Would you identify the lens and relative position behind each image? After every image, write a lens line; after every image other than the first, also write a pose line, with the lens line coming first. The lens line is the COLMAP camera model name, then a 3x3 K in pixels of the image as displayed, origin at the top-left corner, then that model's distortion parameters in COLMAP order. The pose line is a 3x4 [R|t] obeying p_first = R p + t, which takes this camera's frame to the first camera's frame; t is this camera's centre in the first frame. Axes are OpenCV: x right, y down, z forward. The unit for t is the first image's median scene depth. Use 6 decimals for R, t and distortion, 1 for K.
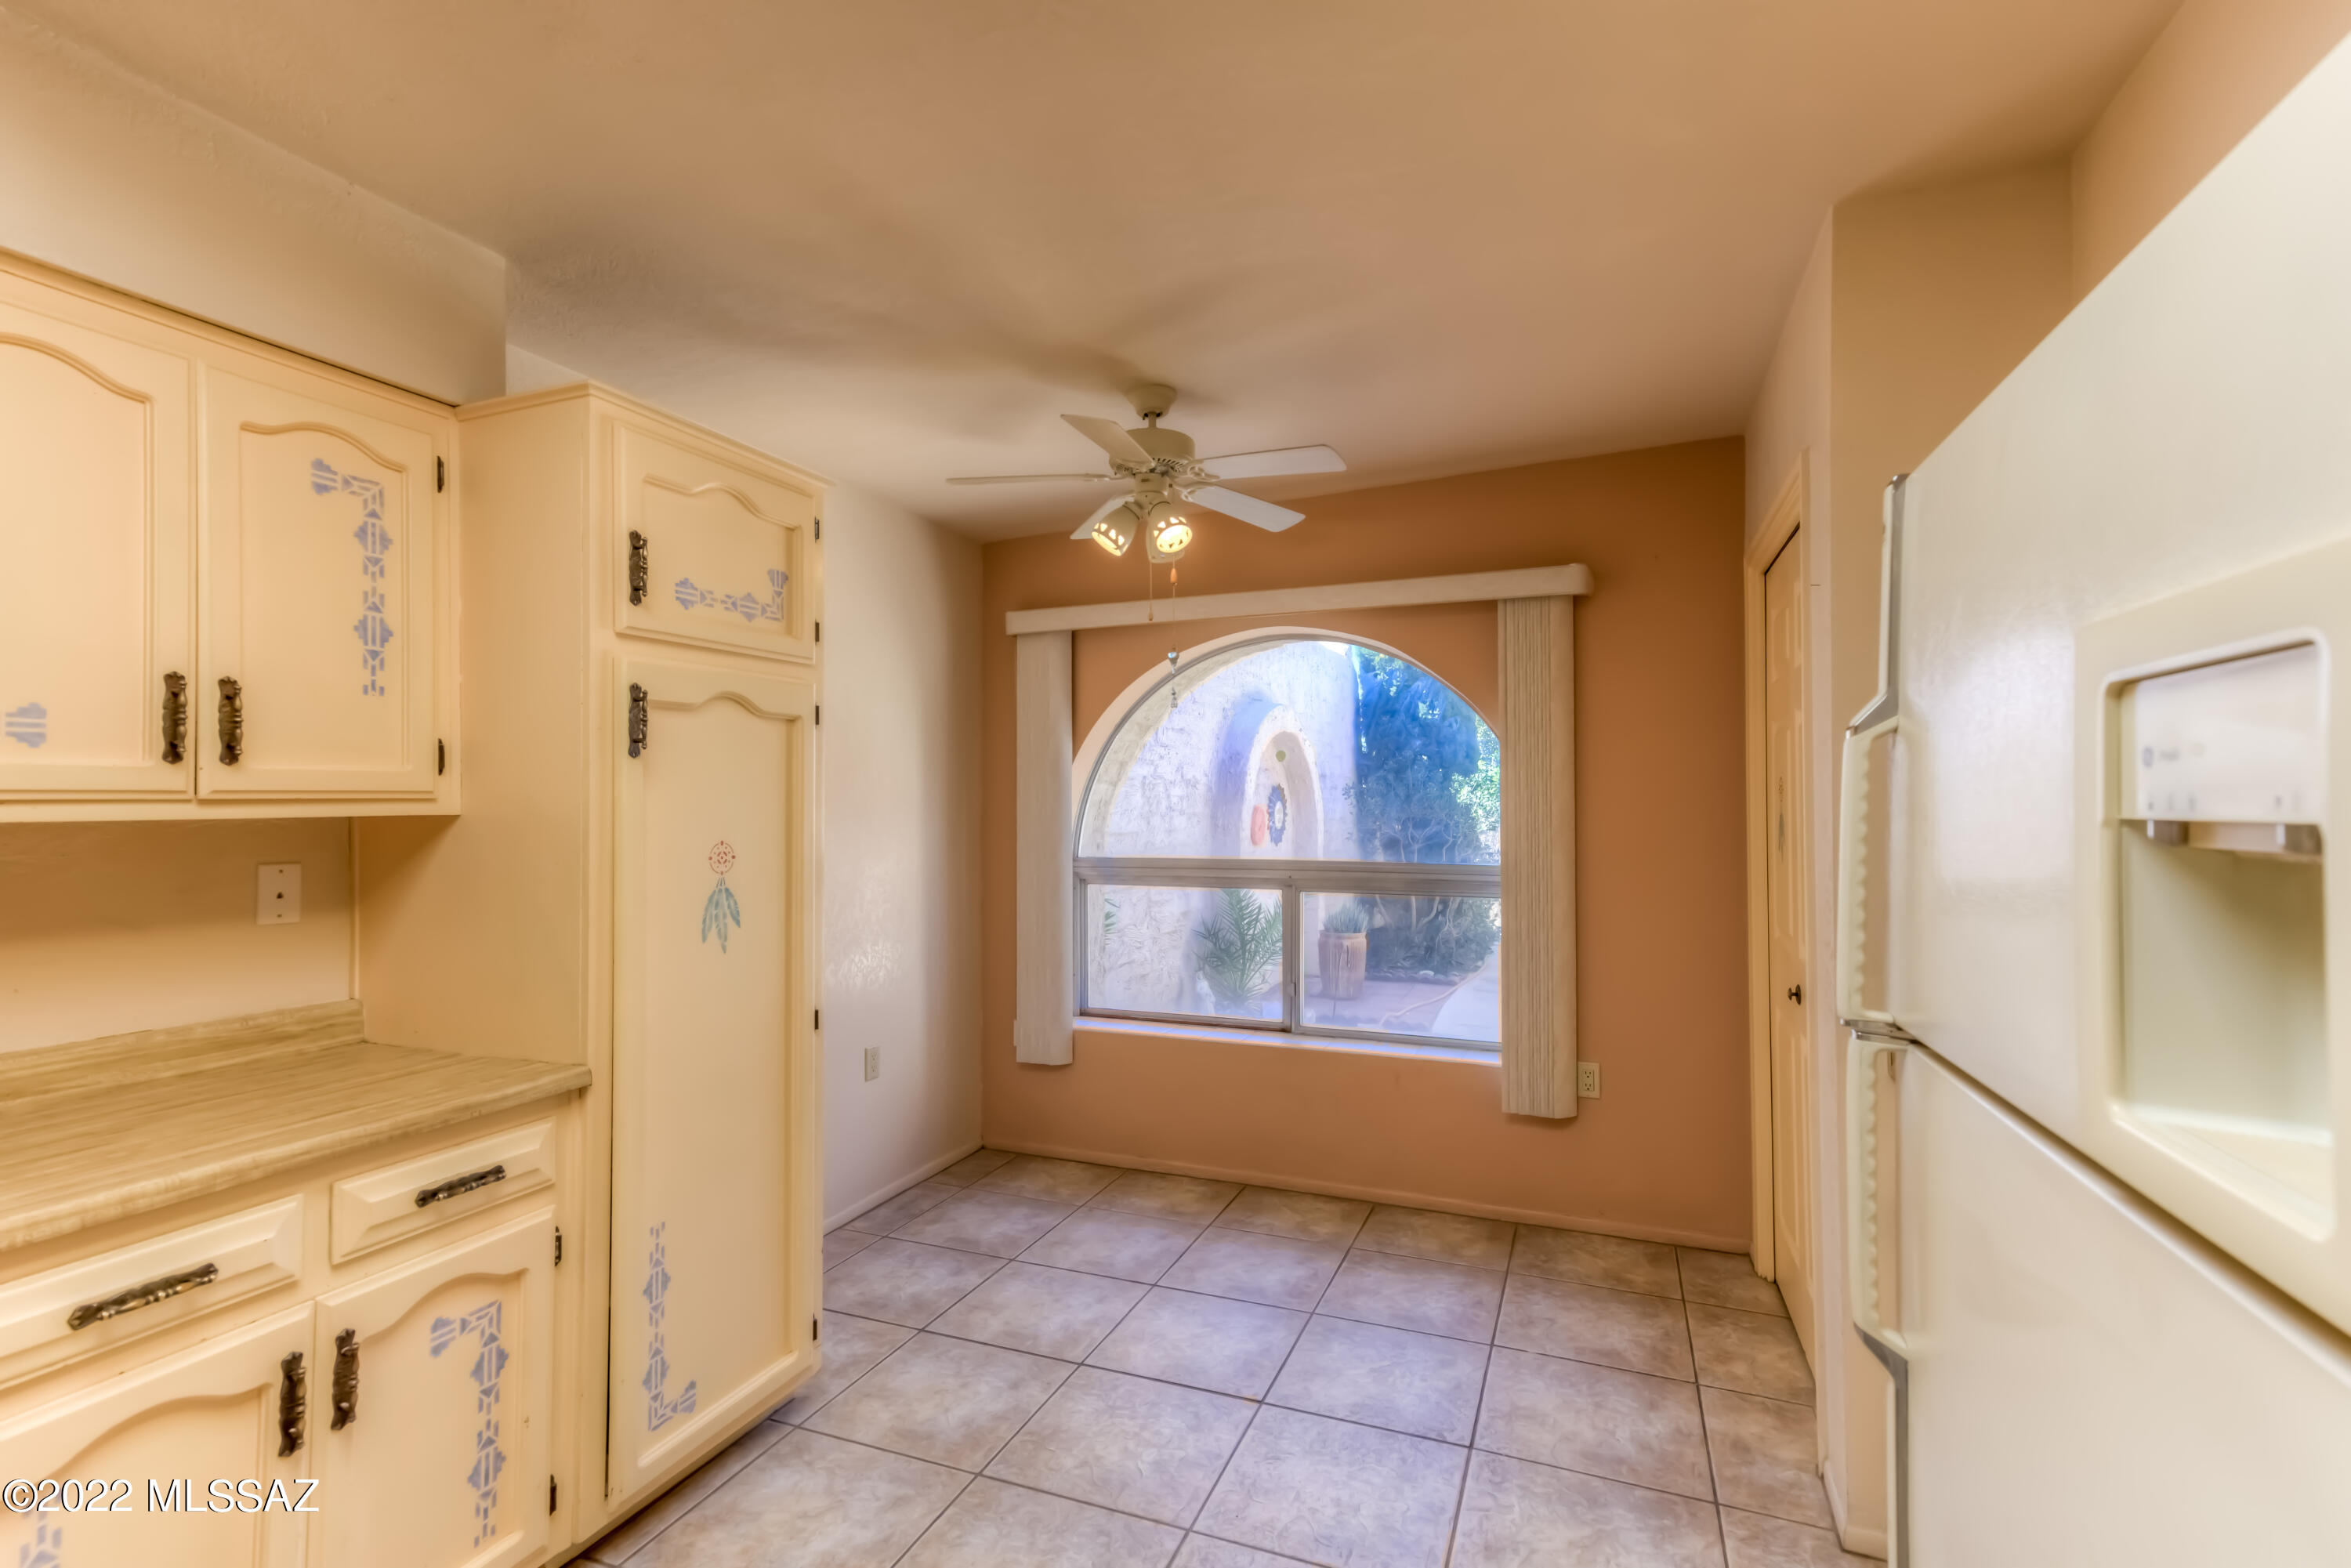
lens RADIAL K [[1055.2, 0, 1123.8], [0, 1055.2, 779.8], [0, 0, 1]] dist [0.018497, 0.000268]
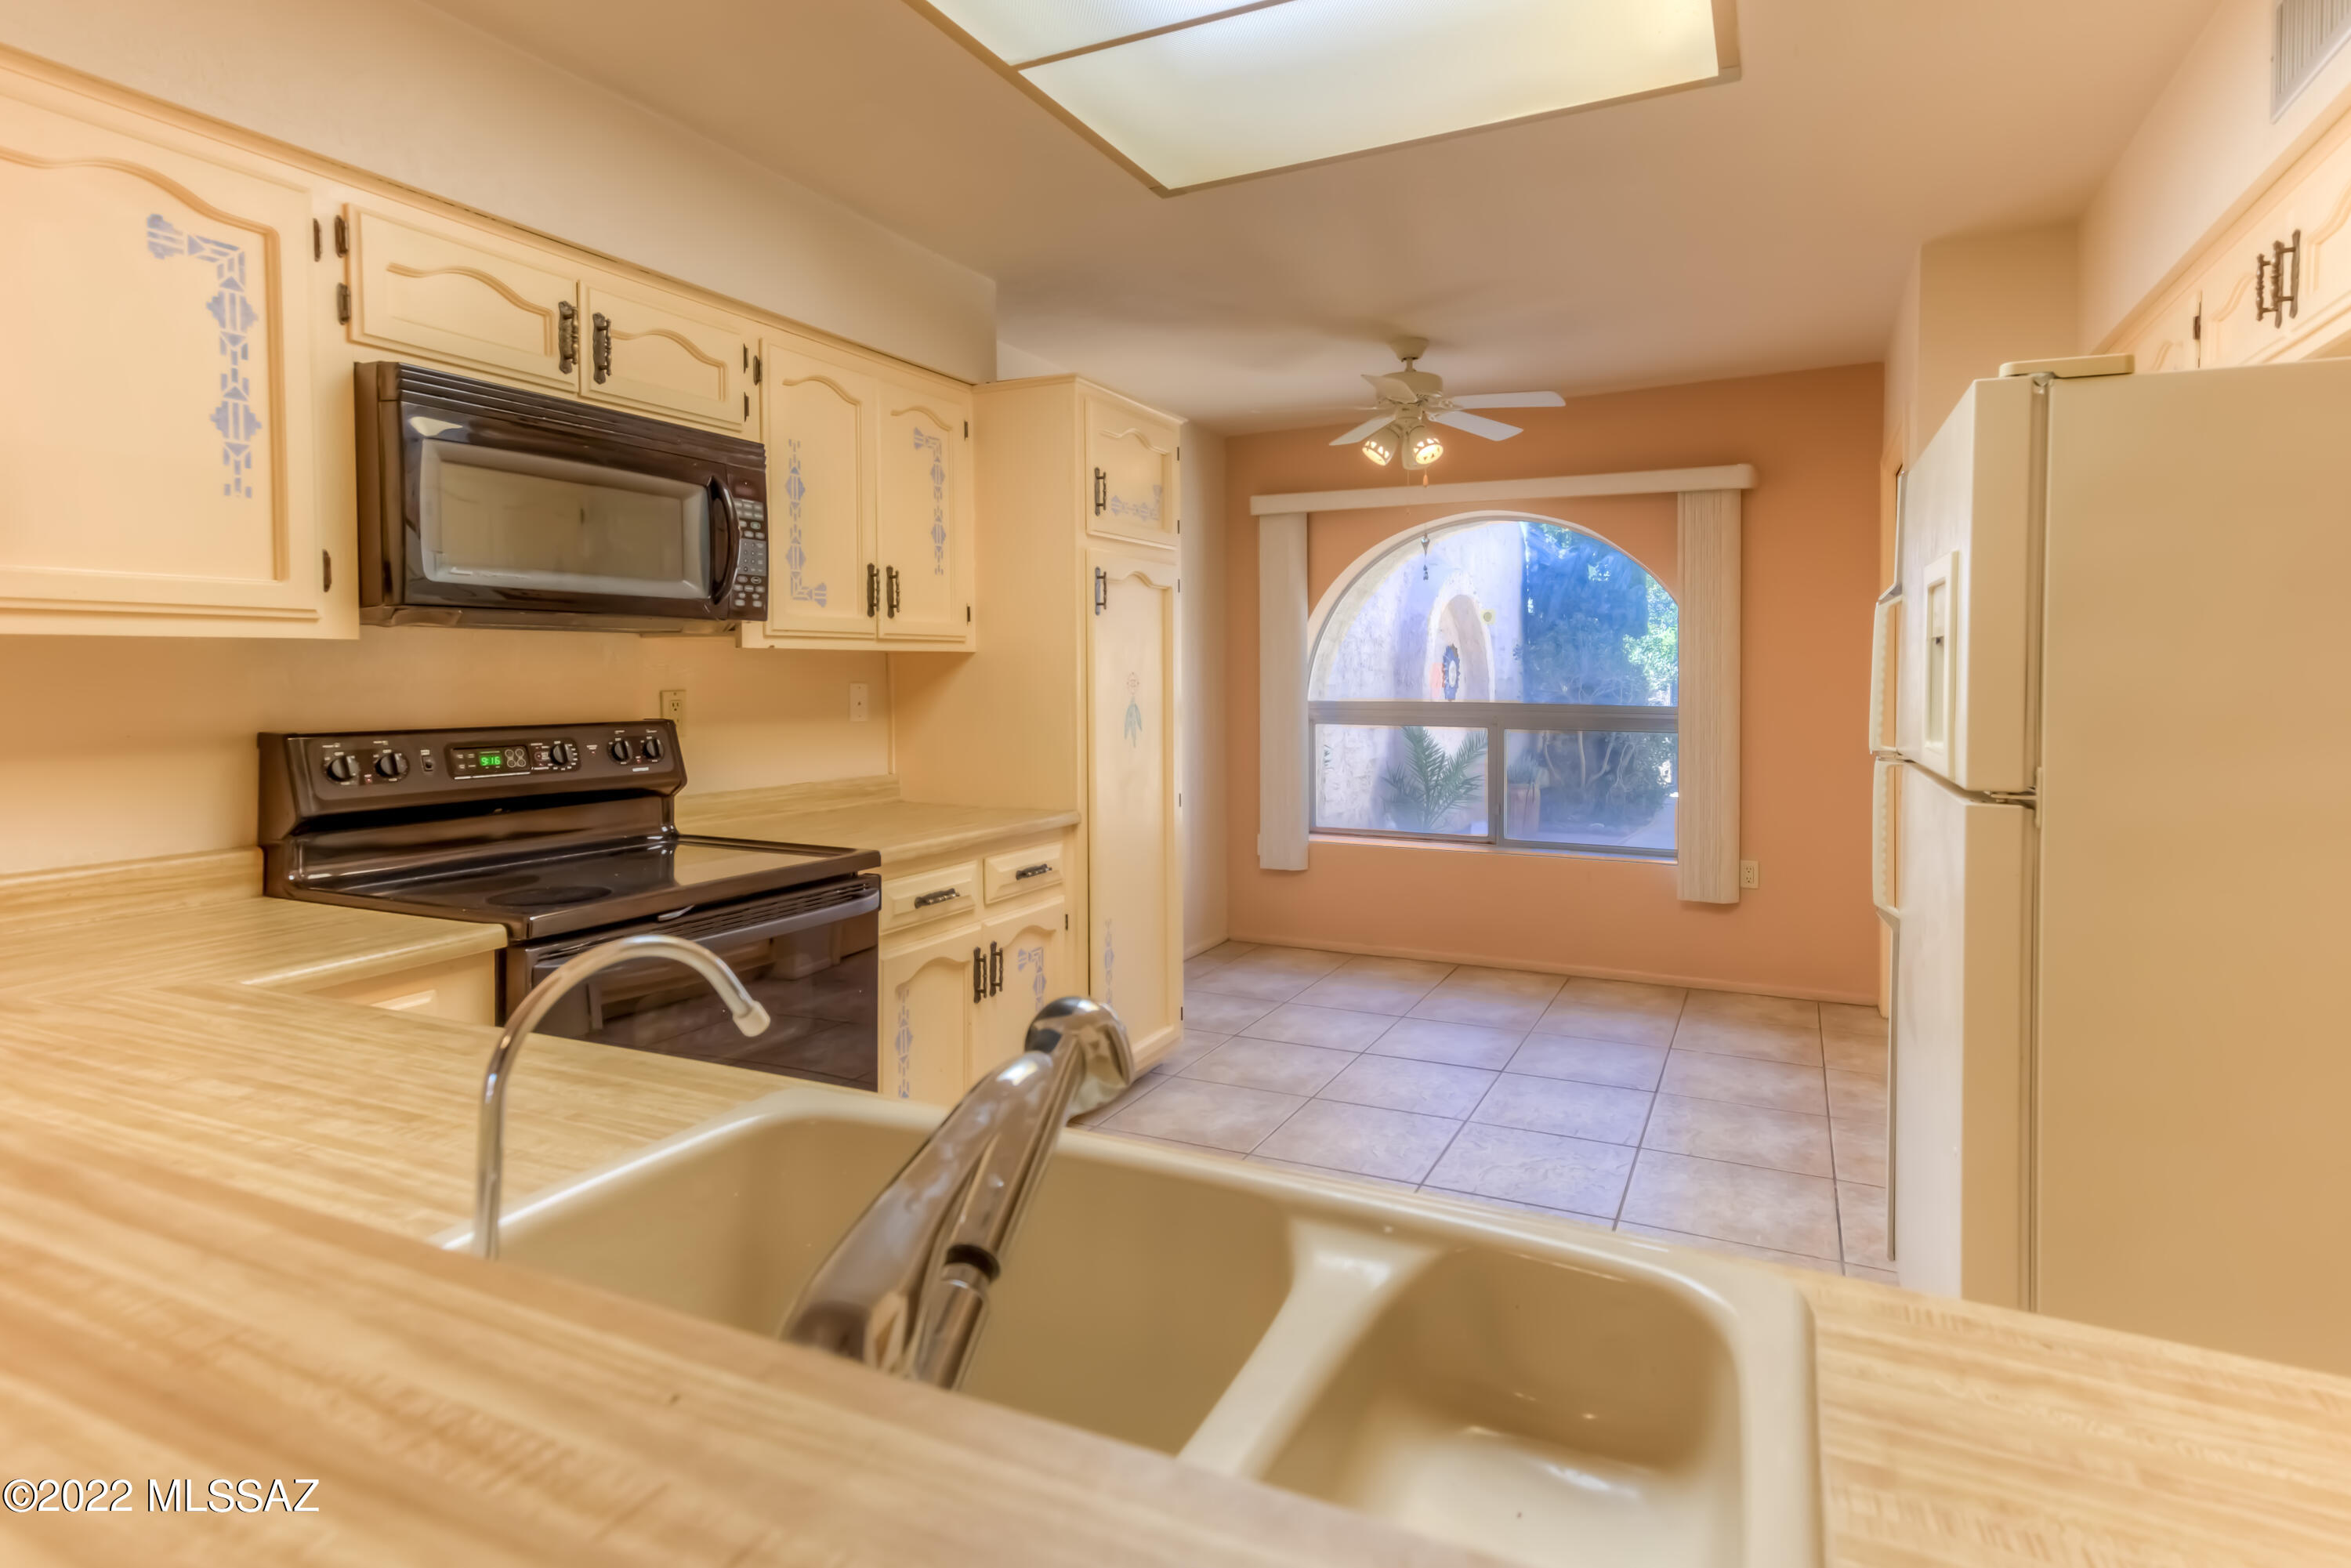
lens RADIAL K [[1131.8, 0, 1157.7], [0, 1131.8, 659.0], [0, 0, 1]] dist [0.017842, 0.000394]
pose [[0.996787, 0.004277, -0.079981, -0.156158], [-0.003260, 0.999912, 0.012834, 0.014310], [0.080029, -0.012532, 0.996714, -0.408082]]
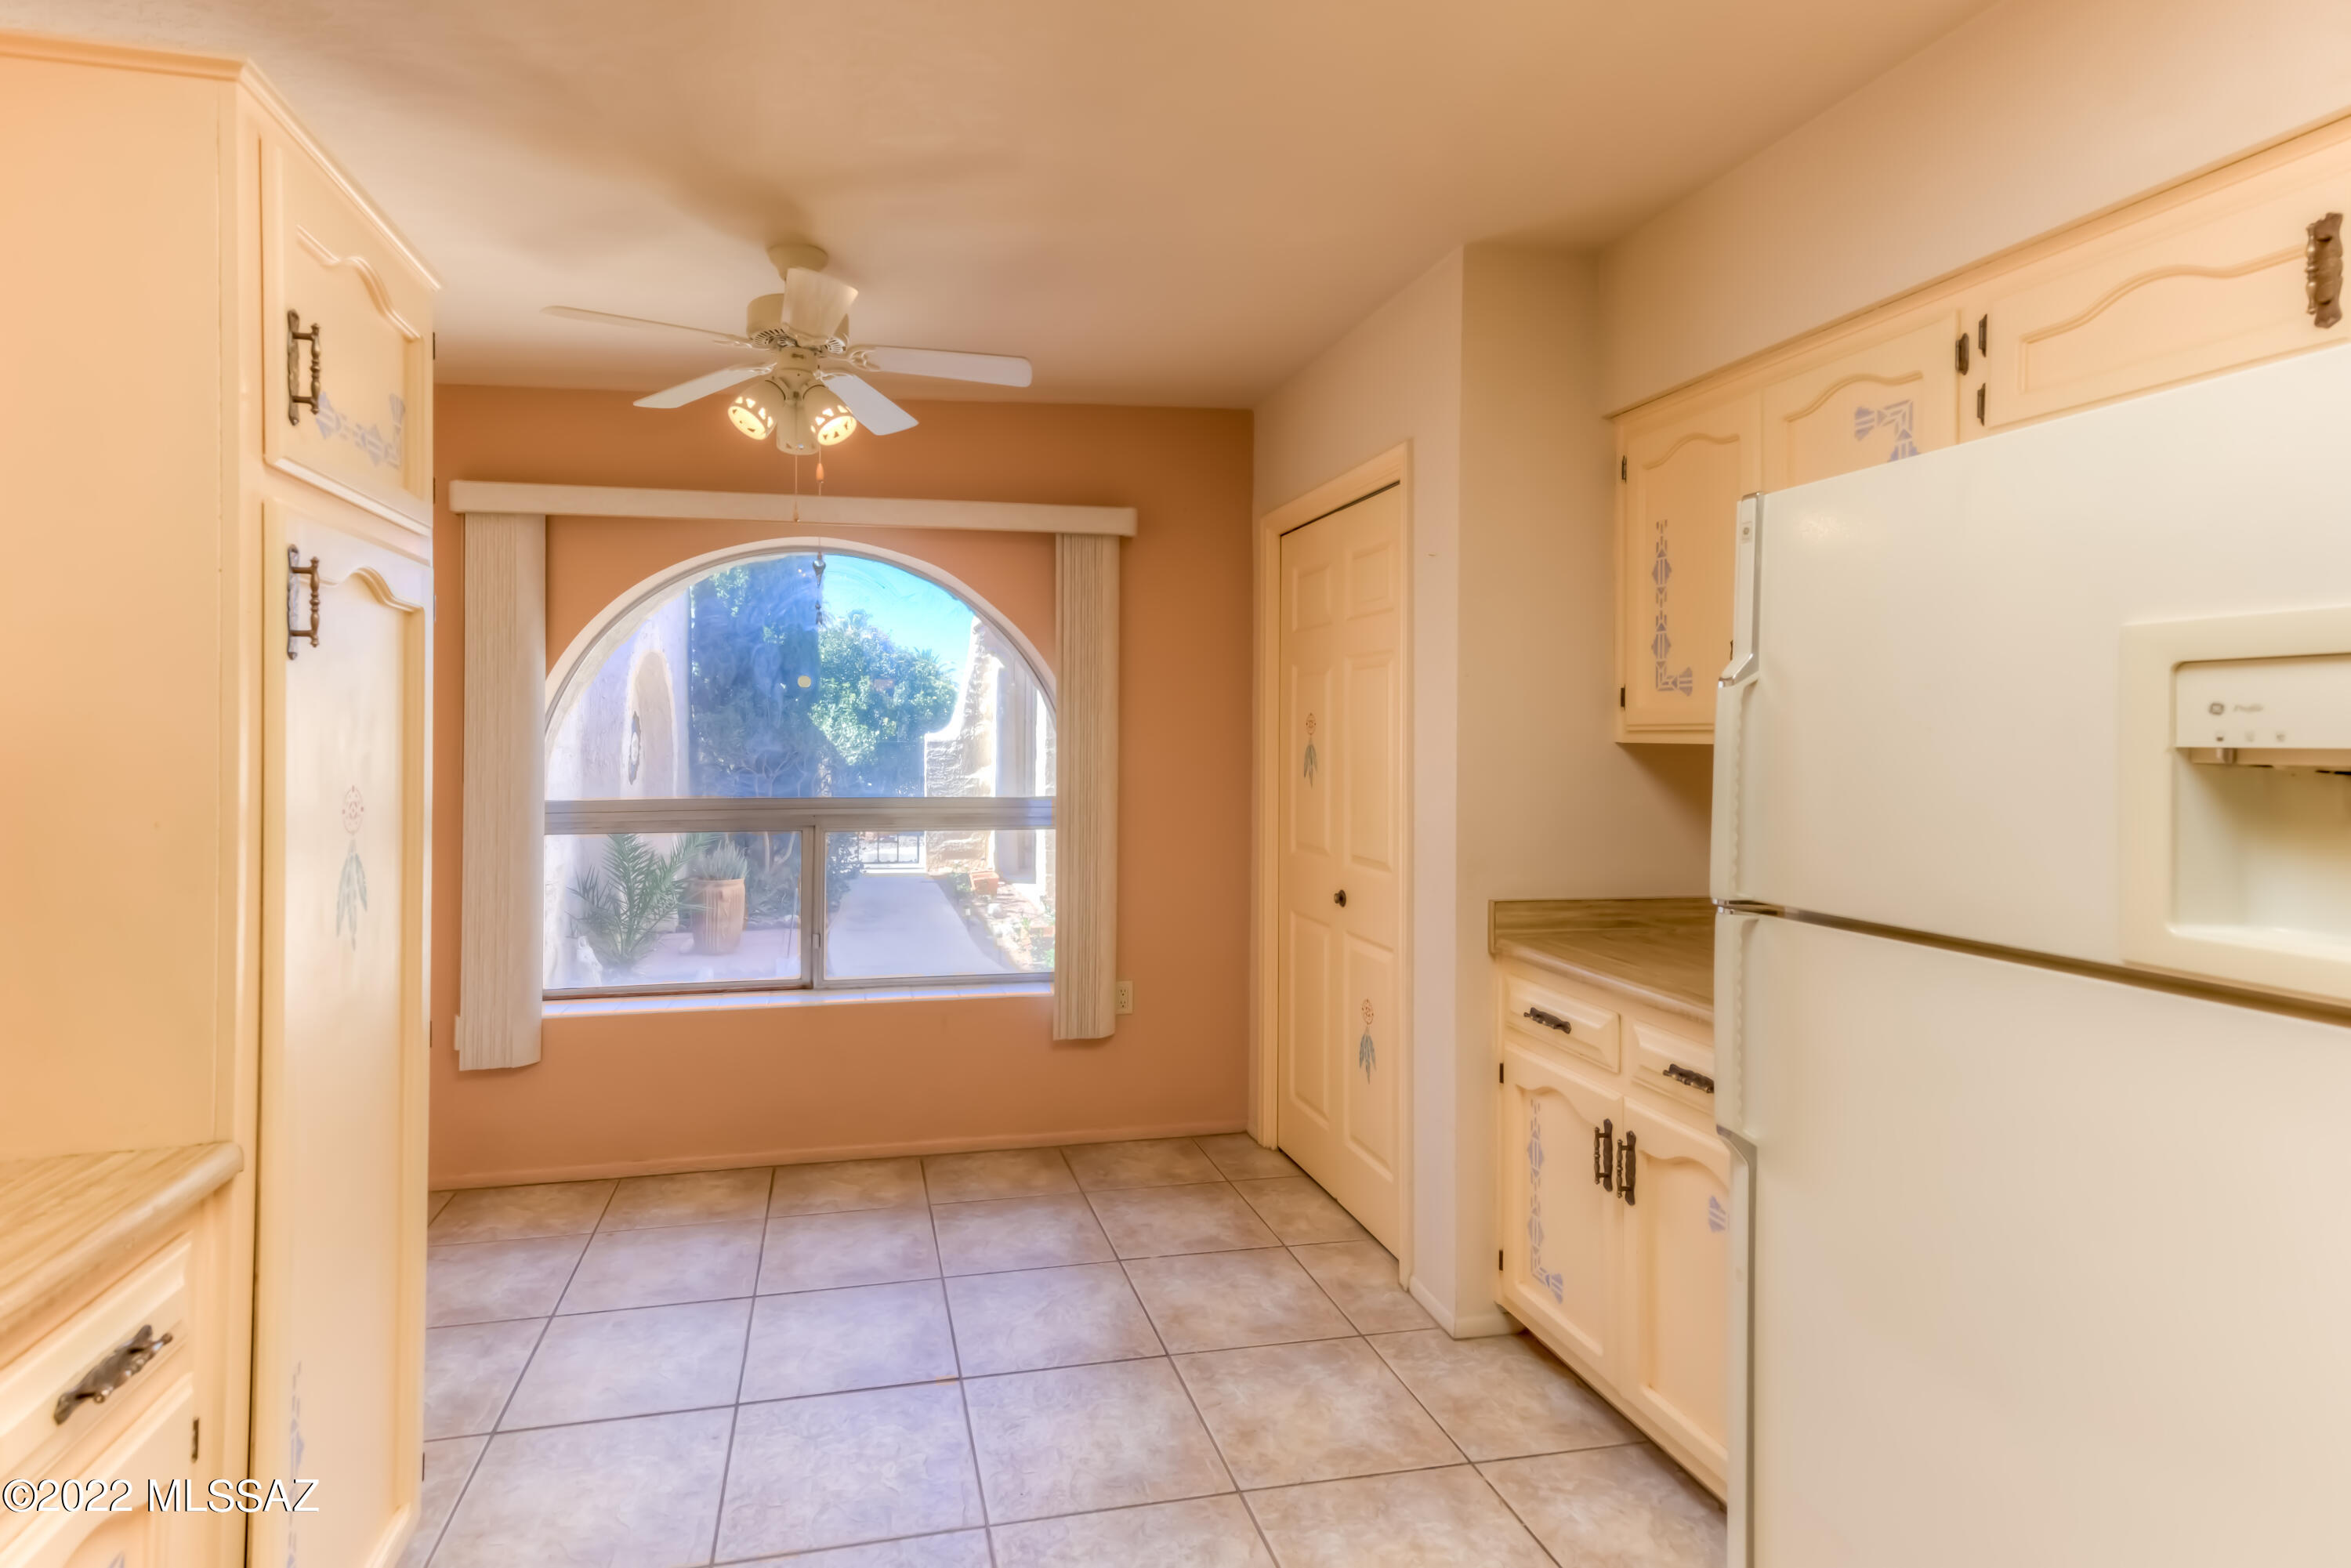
lens RADIAL K [[1160.9, 0, 1028.6], [0, 1160.9, 727.0], [0, 0, 1]] dist [0.021554, 0.000043]
pose [[0.837296, 0.006854, 0.546707, -0.292060], [-0.015106, 0.999830, 0.010601, 0.003061], [-0.546541, -0.017135, 0.837257, 0.091763]]
